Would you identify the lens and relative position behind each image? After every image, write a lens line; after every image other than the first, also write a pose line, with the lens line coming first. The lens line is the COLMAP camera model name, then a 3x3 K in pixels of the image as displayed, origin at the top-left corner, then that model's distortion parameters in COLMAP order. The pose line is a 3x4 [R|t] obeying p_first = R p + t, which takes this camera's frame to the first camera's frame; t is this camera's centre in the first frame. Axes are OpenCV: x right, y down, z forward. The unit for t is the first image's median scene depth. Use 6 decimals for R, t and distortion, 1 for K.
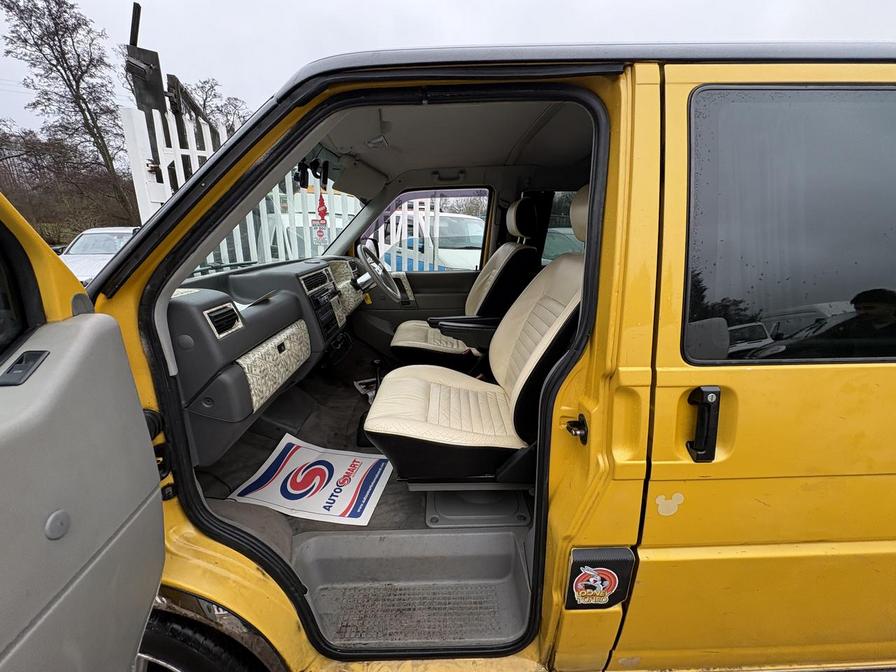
lens RADIAL K [[356.0, 0, 445.0], [0, 356.0, 336.6], [0, 0, 1]] dist [-0.002142, 0.000662]
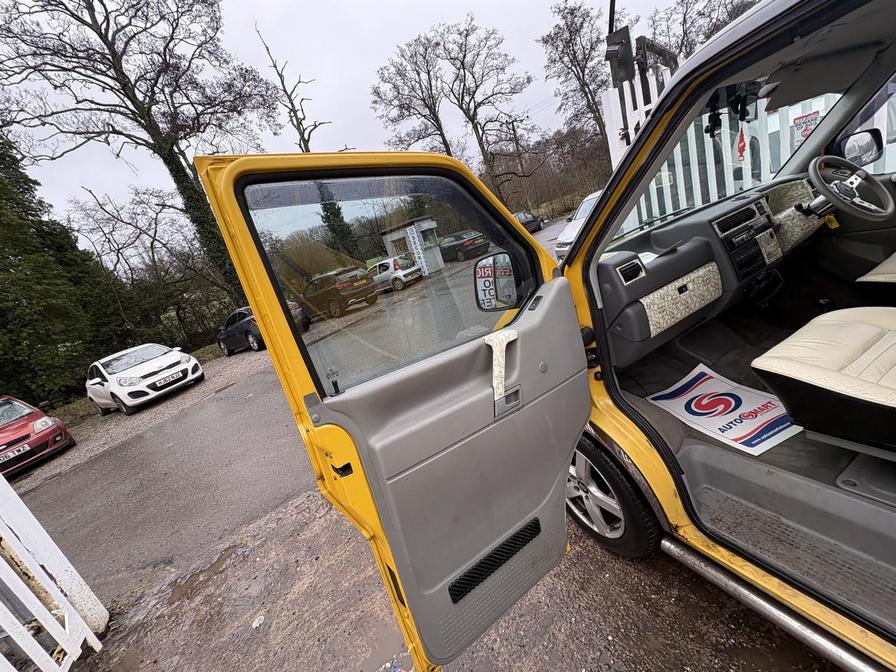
lens RADIAL K [[356.0, 0, 449.5], [0, 356.0, 336.4], [0, 0, 1]] dist [-0.002142, 0.000662]
pose [[0.395583, 0.109561, -0.911872, 0.276326], [0.056964, 0.988021, 0.143422, -0.022976], [0.916662, -0.108679, 0.384604, -0.171415]]
